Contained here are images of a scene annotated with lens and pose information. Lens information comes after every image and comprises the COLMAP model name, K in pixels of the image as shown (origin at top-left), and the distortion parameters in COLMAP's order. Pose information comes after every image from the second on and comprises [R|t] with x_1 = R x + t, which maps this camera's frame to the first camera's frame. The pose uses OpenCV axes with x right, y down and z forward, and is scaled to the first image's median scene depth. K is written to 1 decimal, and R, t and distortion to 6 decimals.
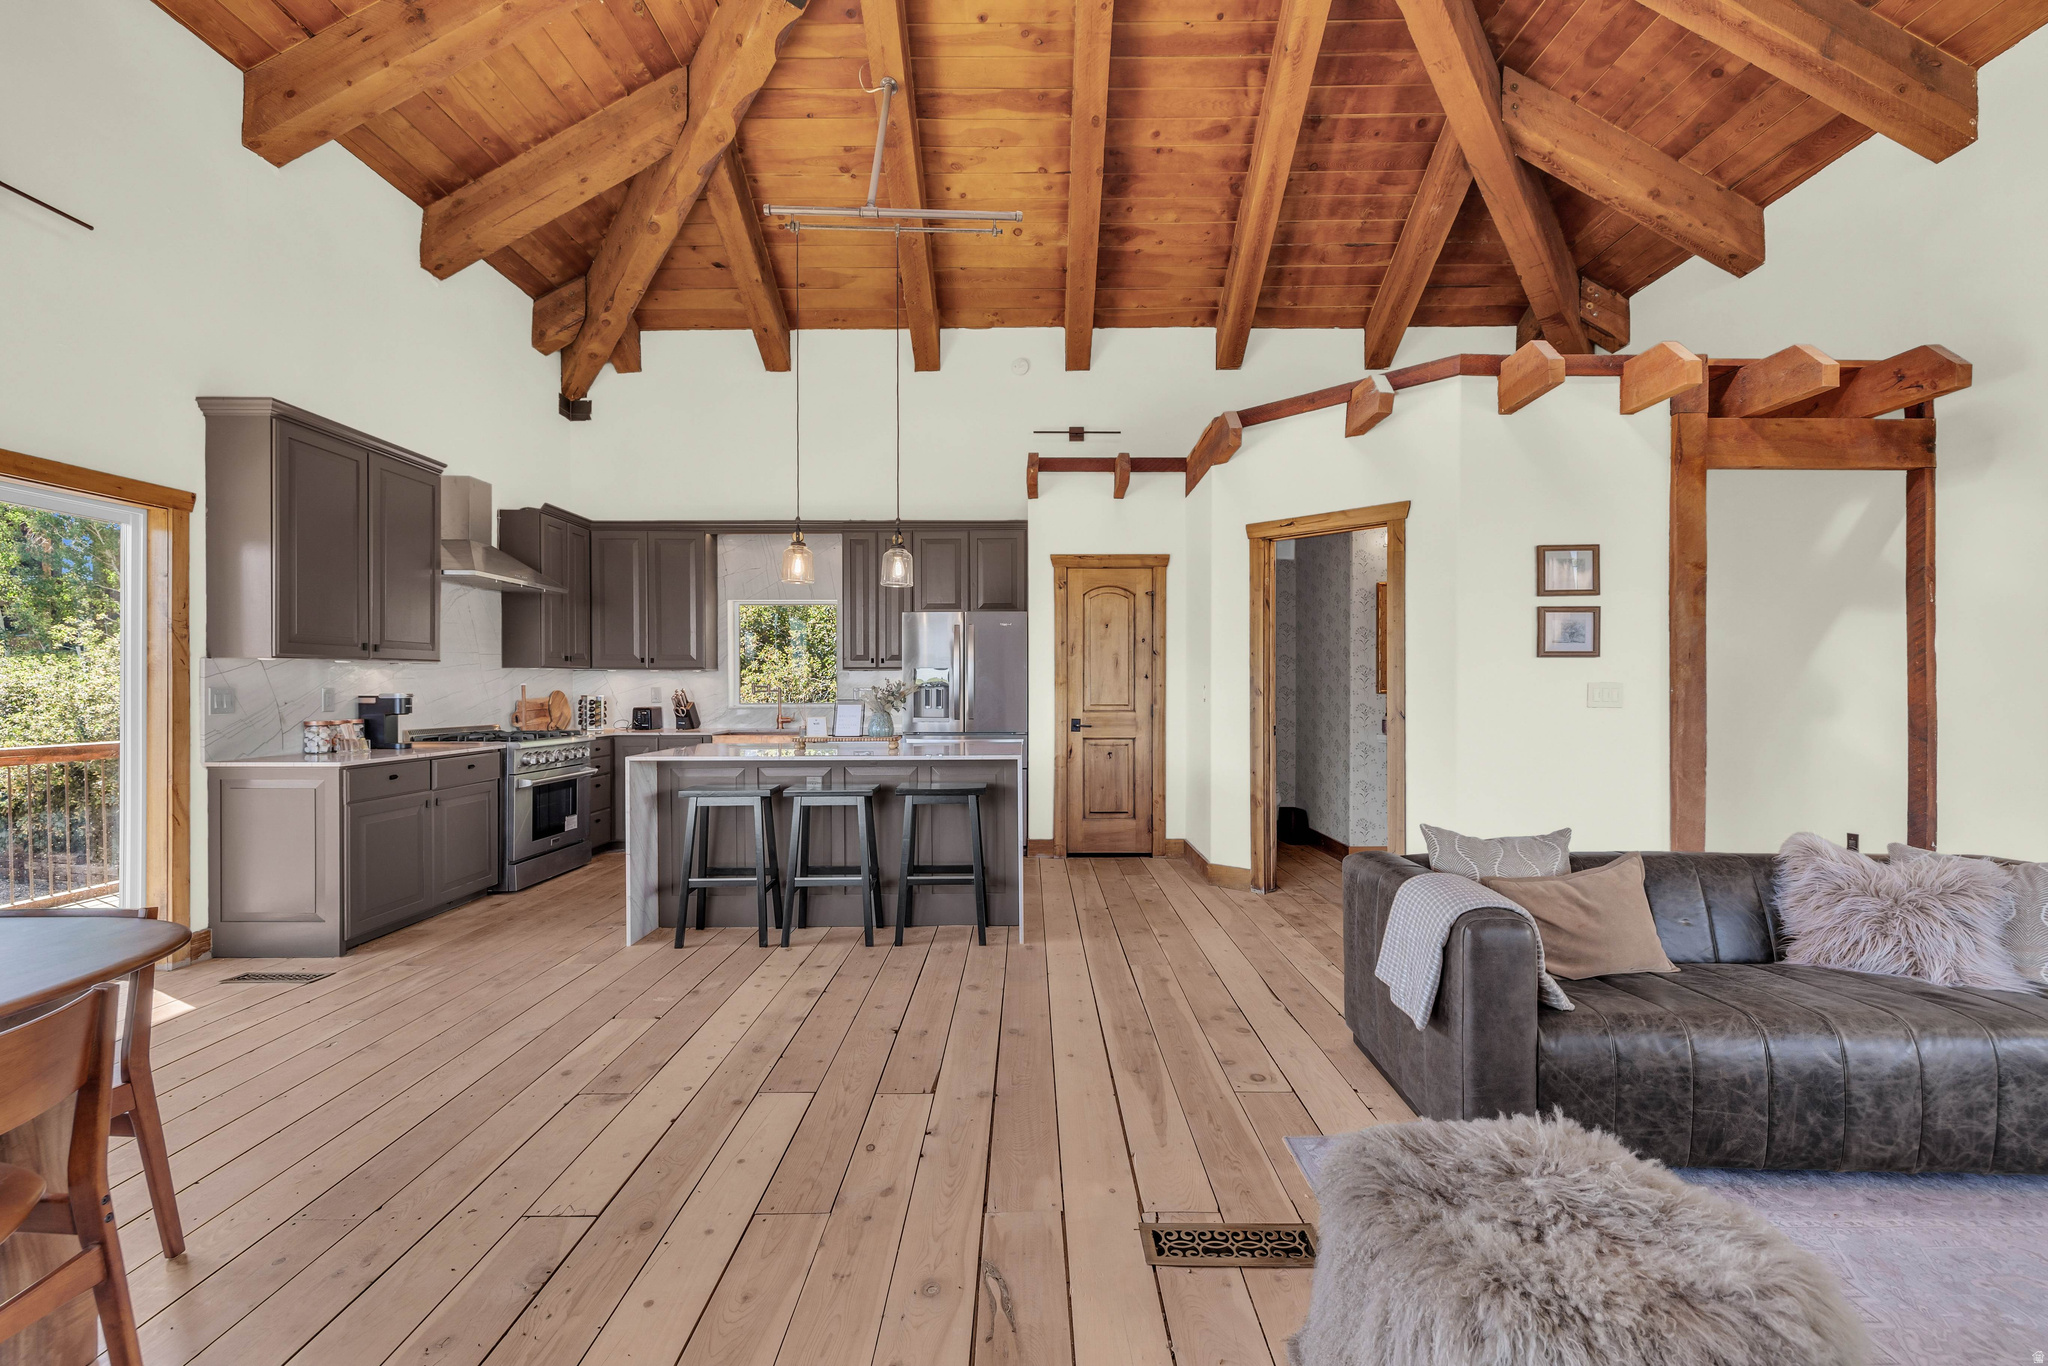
lens RADIAL K [[869.8, 0, 1023.0], [0, 869.8, 692.4], [0, 0, 1]] dist [-0.000785, 0.000657]
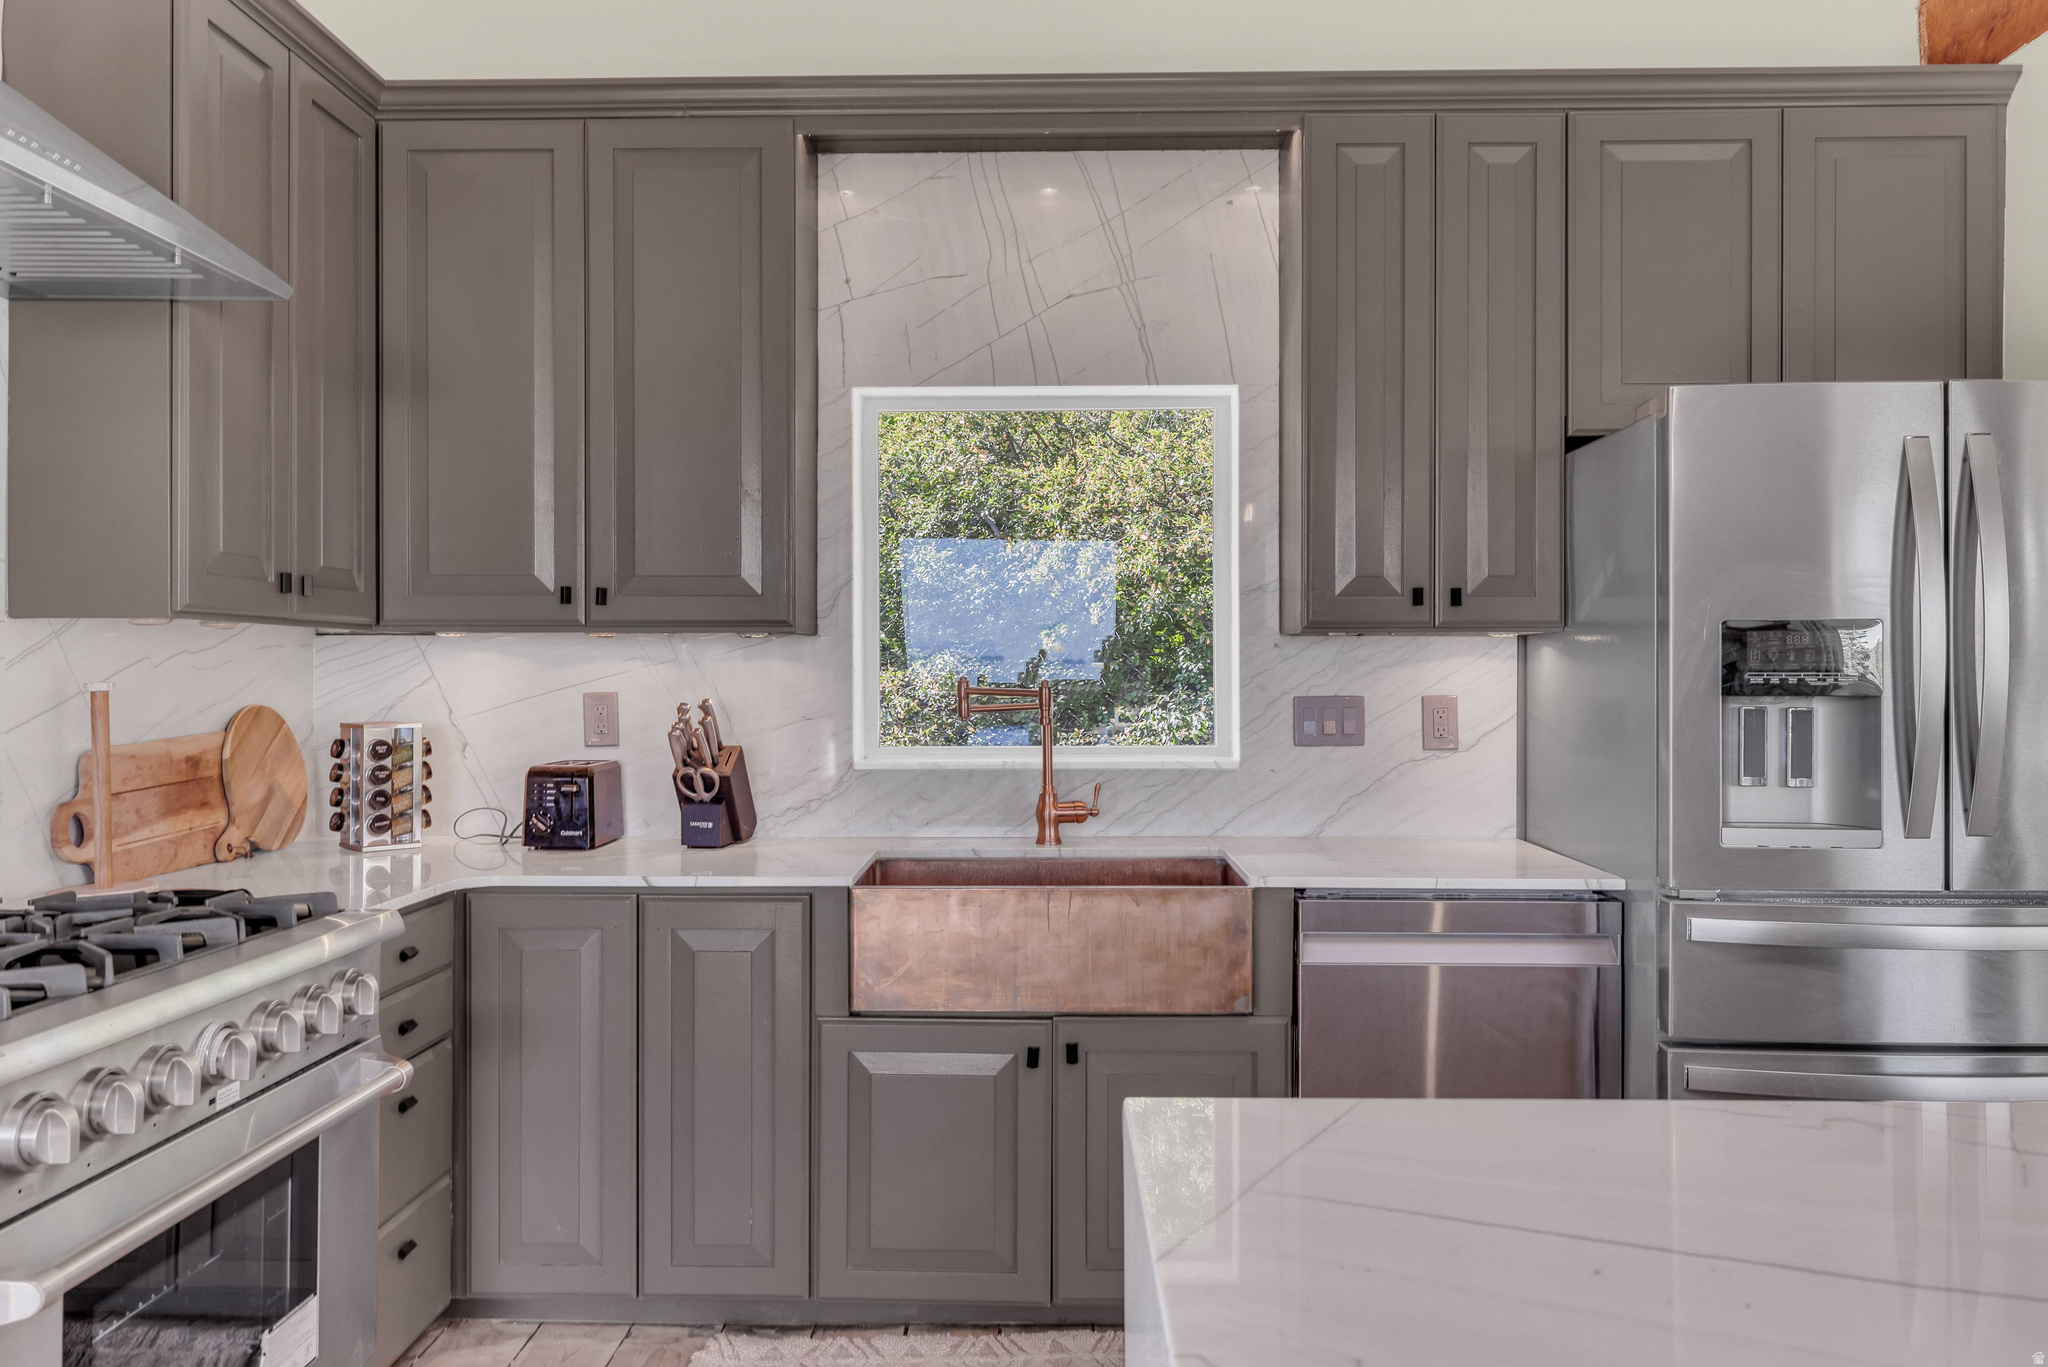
lens RADIAL K [[1405.1, 0, 1030.1], [0, 1405.1, 677.2], [0, 0, 1]] dist [-0.007197, -0.000391]
pose [[0.999854, 0.001610, -0.017003, -0.346916], [-0.001727, 0.999975, -0.006903, -0.010719], [0.016992, 0.006931, 0.999832, 0.686916]]
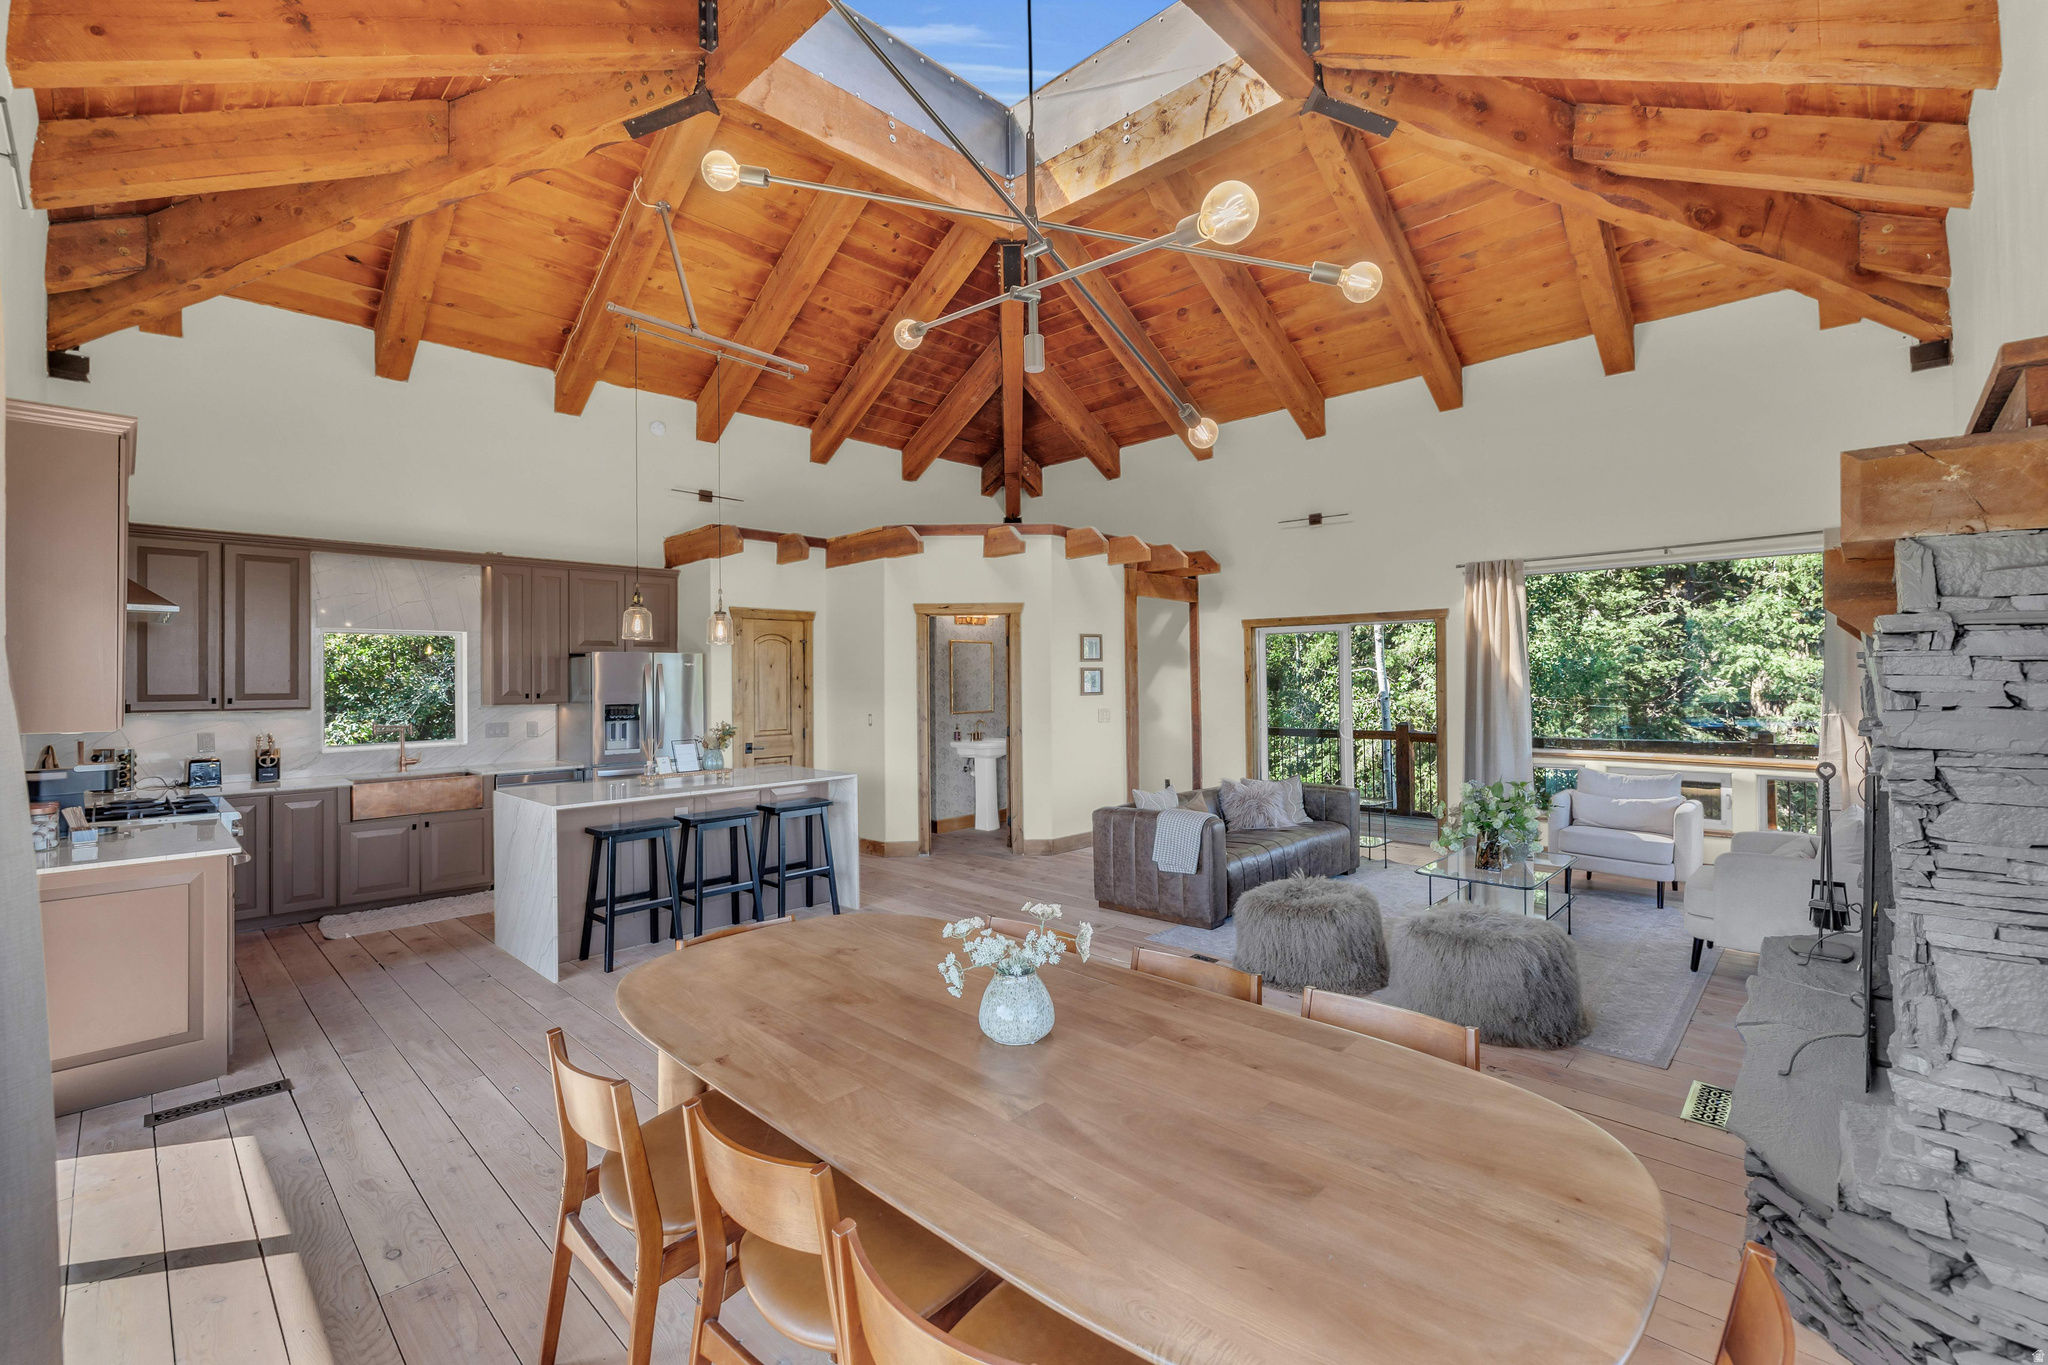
lens RADIAL K [[869.8, 0, 1012.9], [0, 869.8, 673.2], [0, 0, 1]] dist [-0.000785, 0.000657]
pose [[0.697238, -0.001160, 0.716839, -0.607102], [0.016391, 0.999763, -0.014325, -0.047737], [-0.716653, 0.021738, 0.697091, -0.118060]]
